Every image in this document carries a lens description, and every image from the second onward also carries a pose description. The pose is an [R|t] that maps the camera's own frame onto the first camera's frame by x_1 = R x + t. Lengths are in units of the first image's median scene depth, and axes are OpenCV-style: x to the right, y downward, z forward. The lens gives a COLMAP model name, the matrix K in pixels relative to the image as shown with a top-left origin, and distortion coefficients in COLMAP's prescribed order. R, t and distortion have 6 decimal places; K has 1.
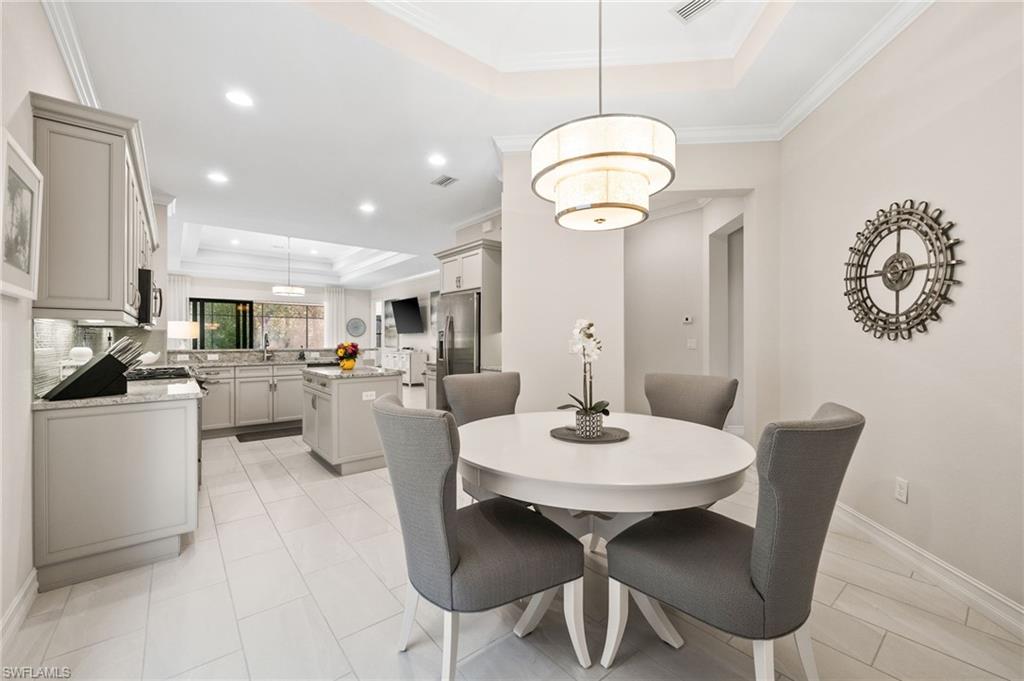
lens RADIAL K [[410.6, 0, 508.2], [0, 410.6, 340.9], [0, 0, 1]] dist [-0.001589, -0.000001]
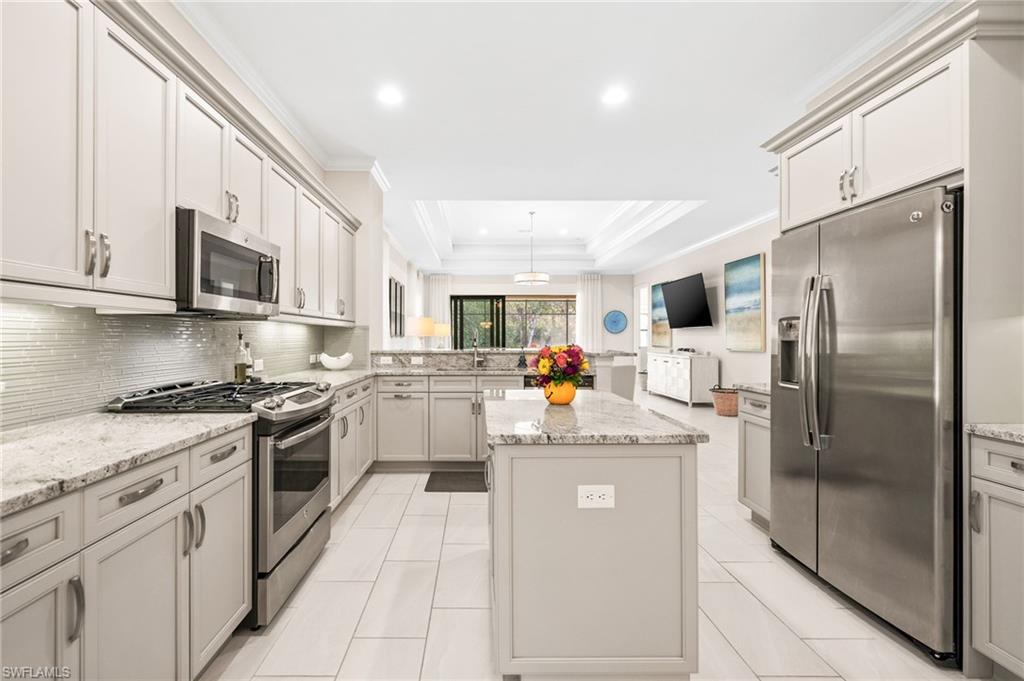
lens RADIAL K [[356.5, 0, 505.3], [0, 356.5, 336.6], [0, 0, 1]] dist [0.009584, 0.000058]
pose [[0.772100, -0.002395, -0.635497, -0.114986], [-0.000109, 0.999992, -0.003901, -0.001712], [0.635501, 0.003081, 0.772094, 0.402708]]
